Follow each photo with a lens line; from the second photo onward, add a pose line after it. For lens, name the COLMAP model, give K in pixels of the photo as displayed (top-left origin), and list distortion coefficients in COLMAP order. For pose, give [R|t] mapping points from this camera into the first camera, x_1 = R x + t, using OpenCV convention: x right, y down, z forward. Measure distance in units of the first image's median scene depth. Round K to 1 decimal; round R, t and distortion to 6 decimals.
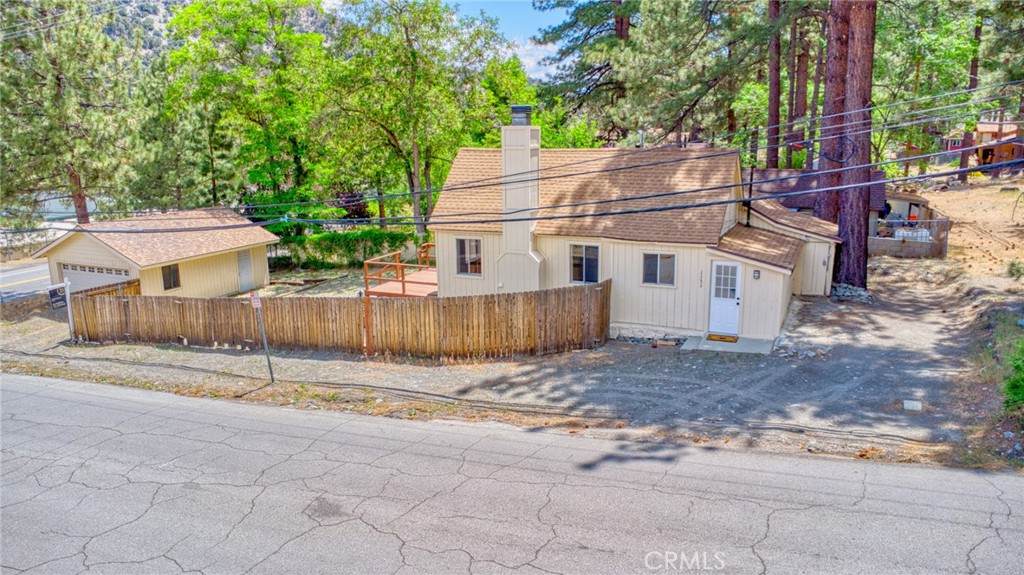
lens RADIAL K [[731.4, 0, 510.3], [0, 731.4, 288.9], [0, 0, 1]] dist [-0.046361, 0.022039]
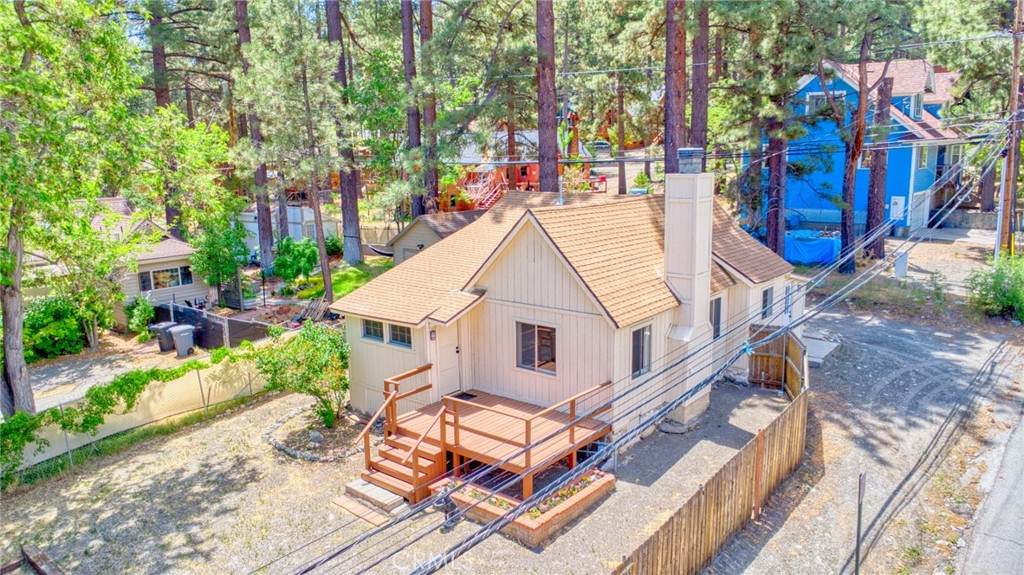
lens RADIAL K [[731.4, 0, 517.2], [0, 731.4, 287.9], [0, 0, 1]] dist [-0.046361, 0.022039]
pose [[0.252716, -0.153779, 0.955242, -0.839588], [0.229859, 0.968565, 0.095113, -0.217376], [-0.939840, 0.195534, 0.280120, 0.944275]]
